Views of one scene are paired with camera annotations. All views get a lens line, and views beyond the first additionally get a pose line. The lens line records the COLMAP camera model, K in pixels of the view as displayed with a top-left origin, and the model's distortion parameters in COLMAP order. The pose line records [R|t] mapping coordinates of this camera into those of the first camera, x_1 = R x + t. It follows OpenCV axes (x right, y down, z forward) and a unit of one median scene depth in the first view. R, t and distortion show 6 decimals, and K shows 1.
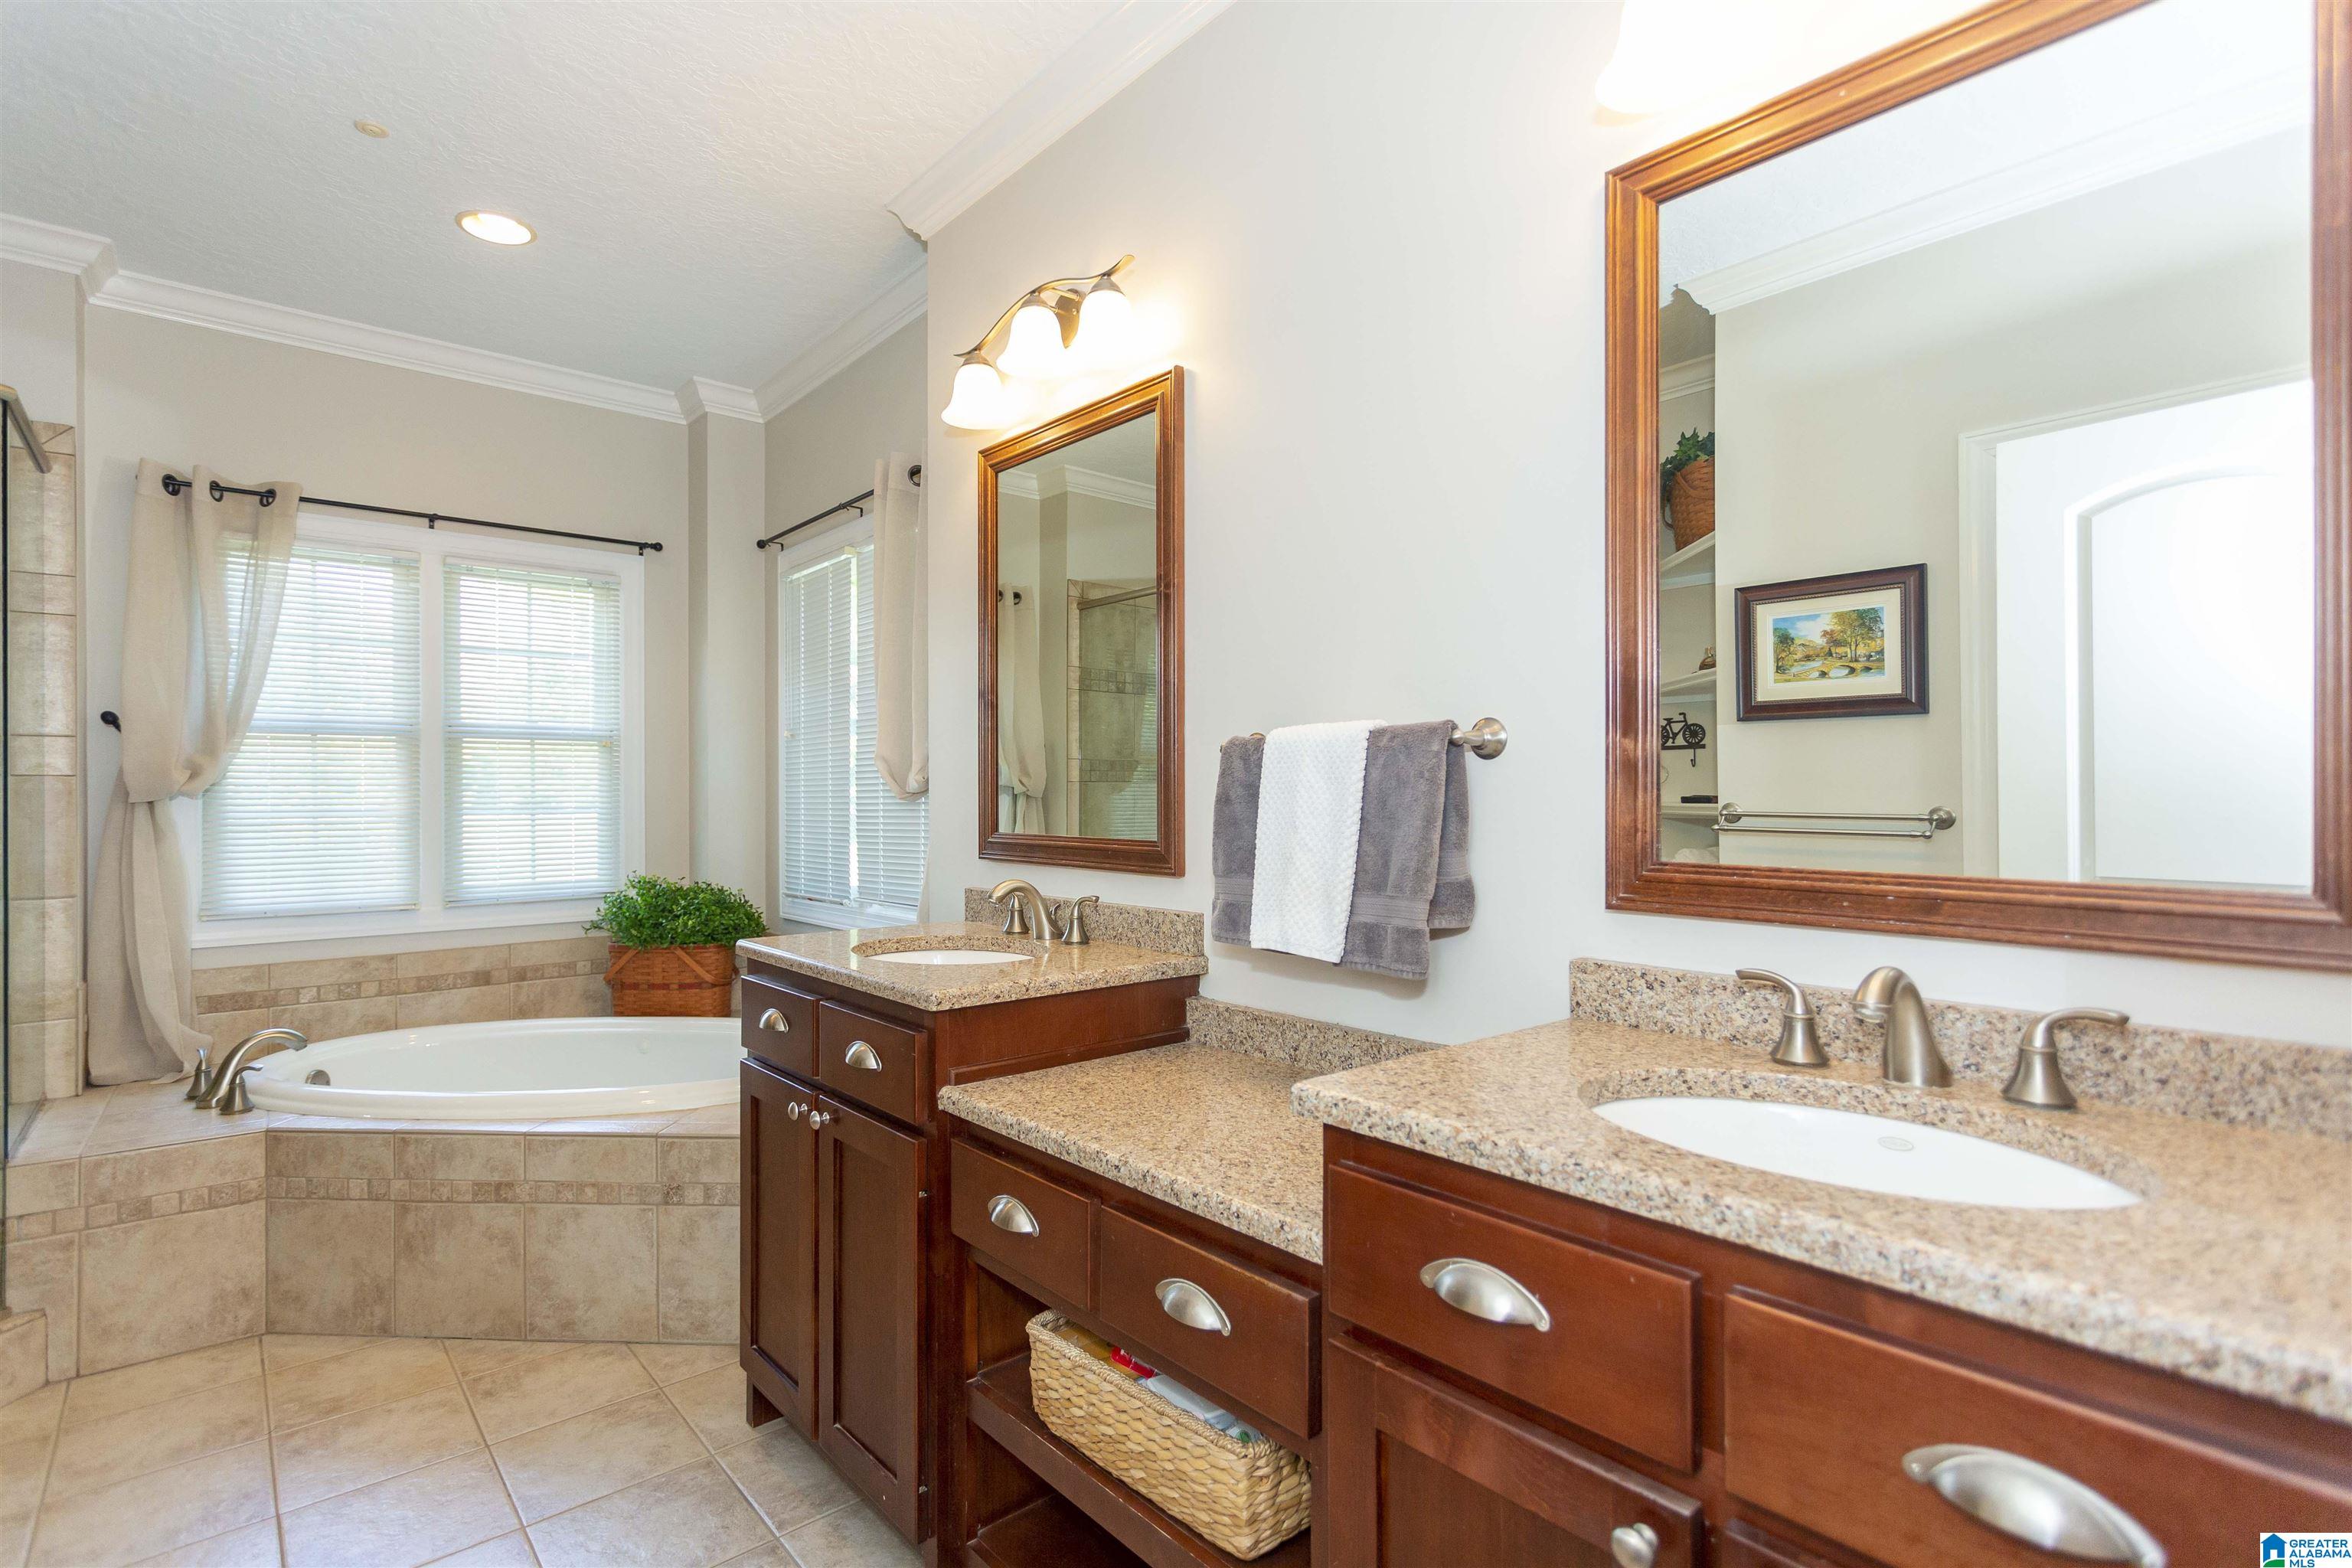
lens RADIAL K [[1115.6, 0, 1158.8], [0, 1115.6, 790.4], [0, 0, 1]] dist [0.005395, -0.000367]
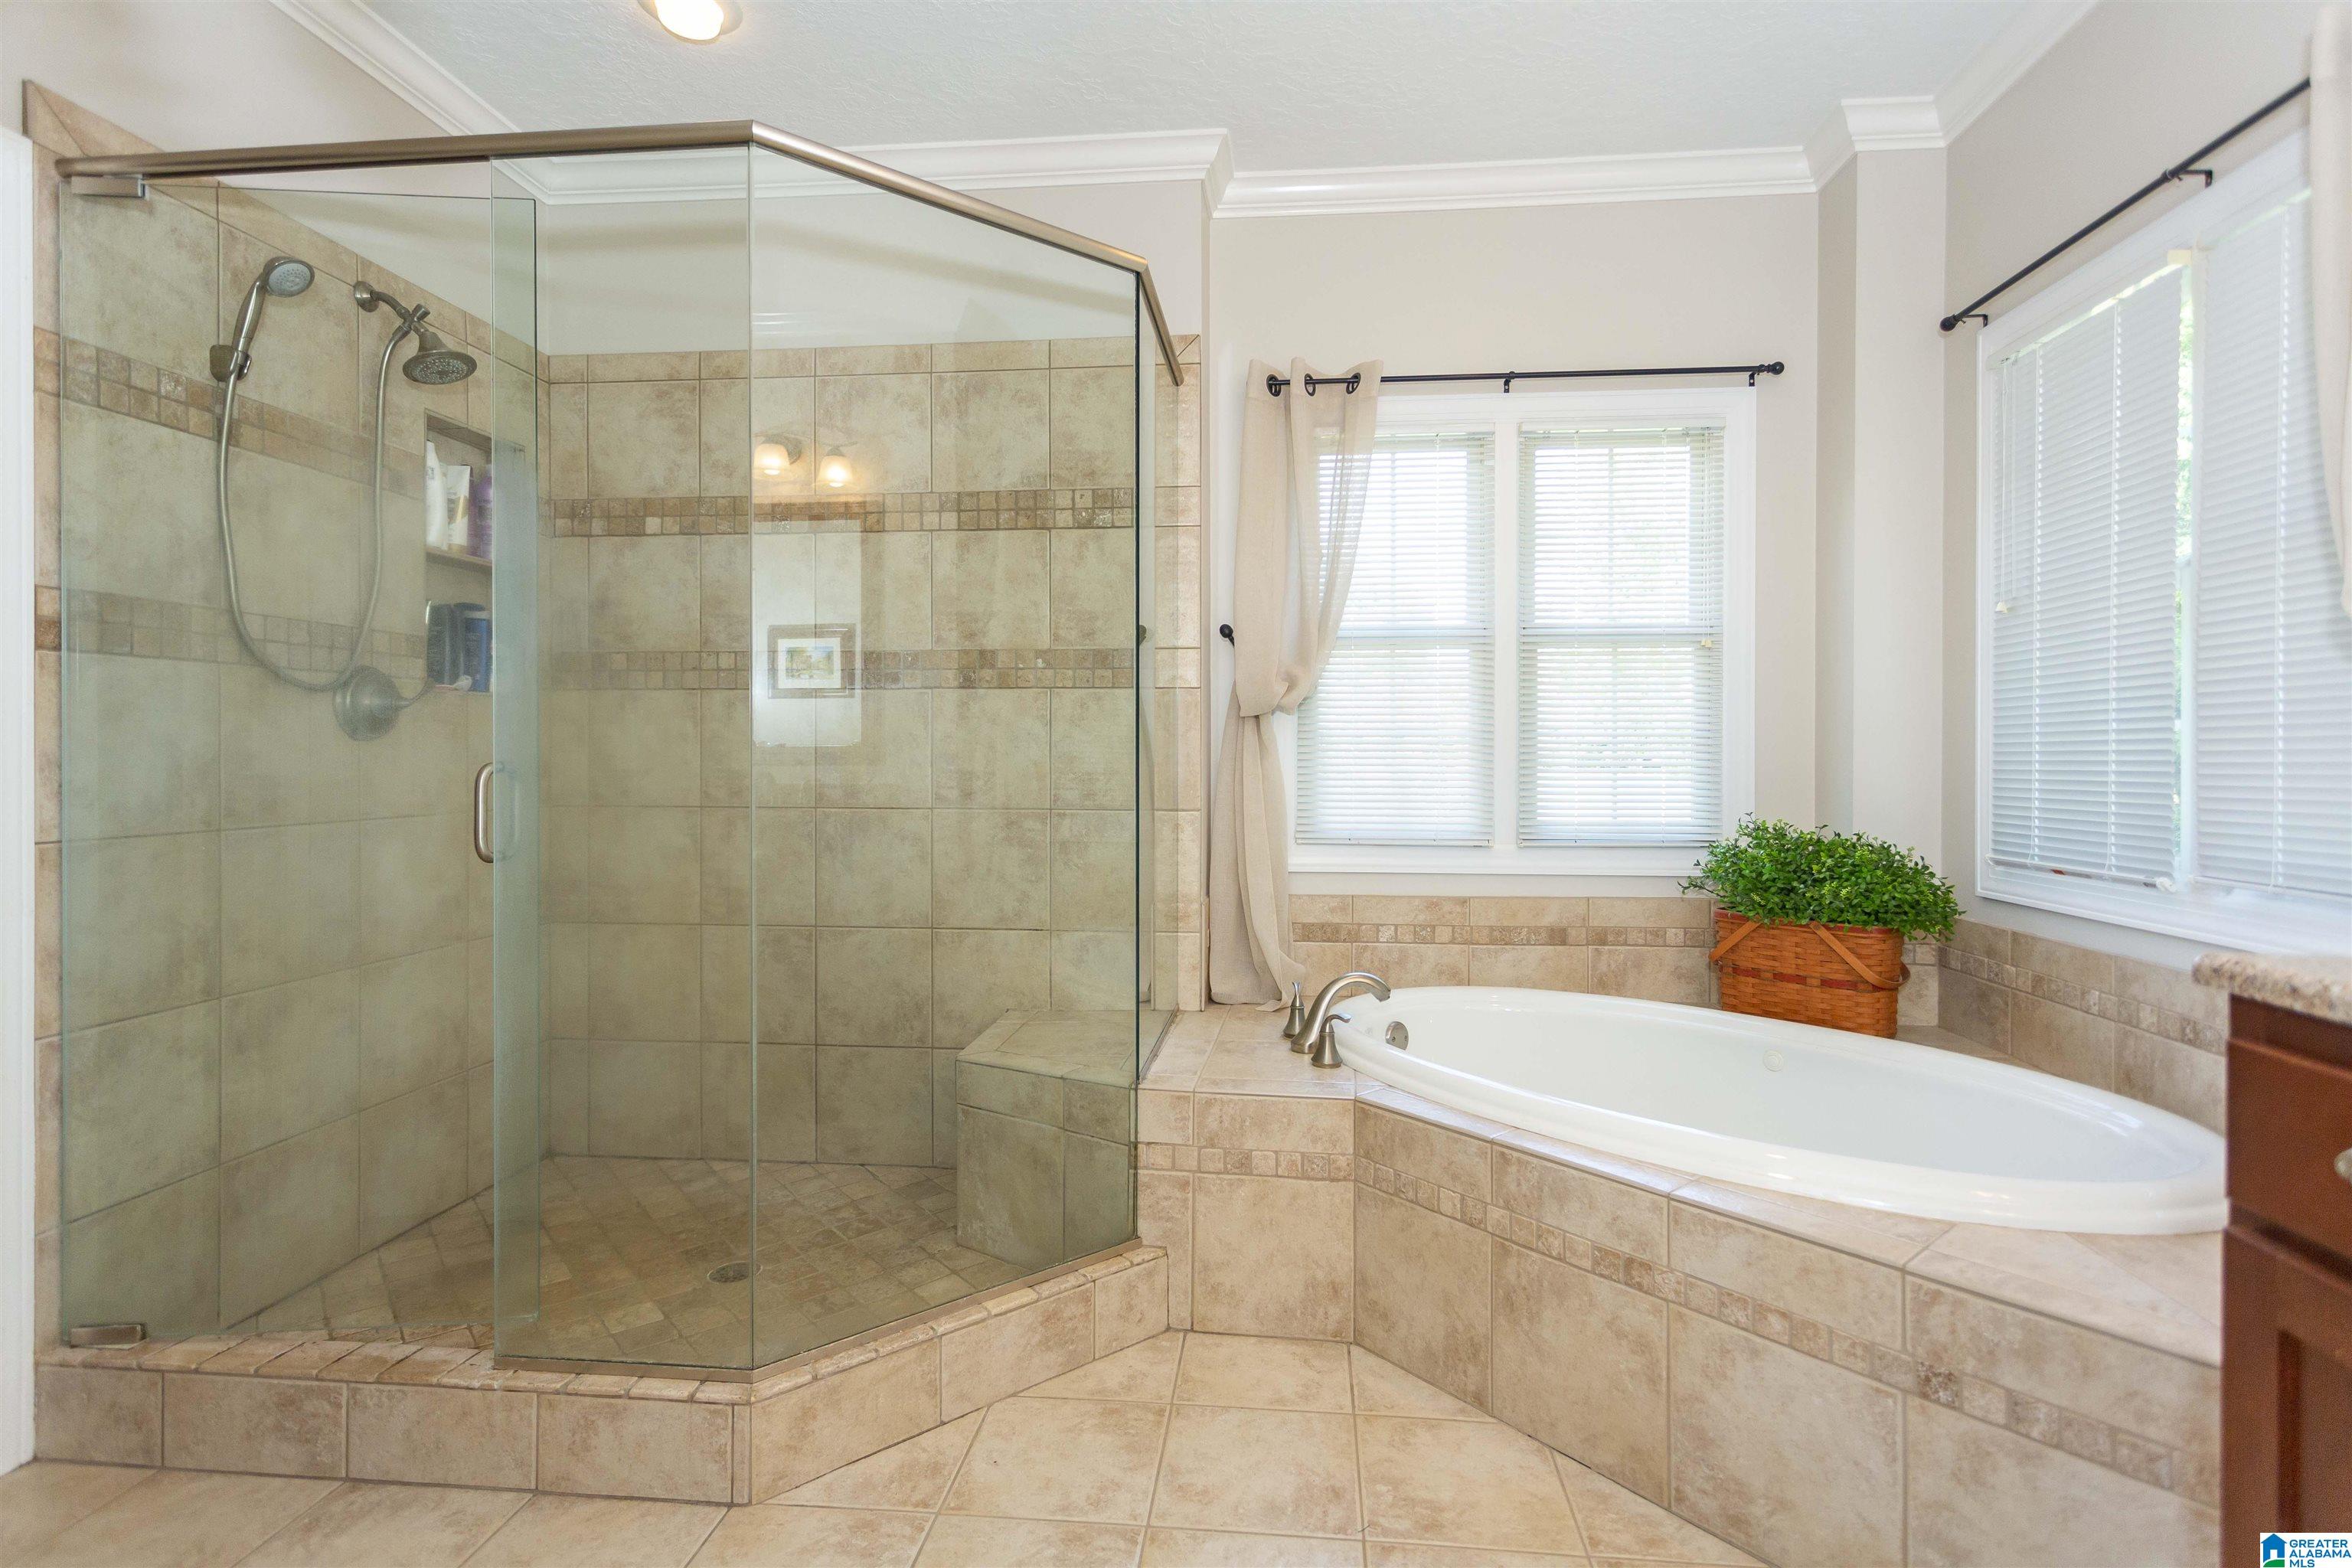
lens RADIAL K [[1115.6, 0, 1182.1], [0, 1115.6, 768.9], [0, 0, 1]] dist [0.005395, -0.000367]
pose [[0.687315, 0.012953, -0.726244, -0.259214], [-0.000479, 0.999849, 0.017380, 0.040701], [0.726359, -0.011597, 0.687218, 0.308411]]
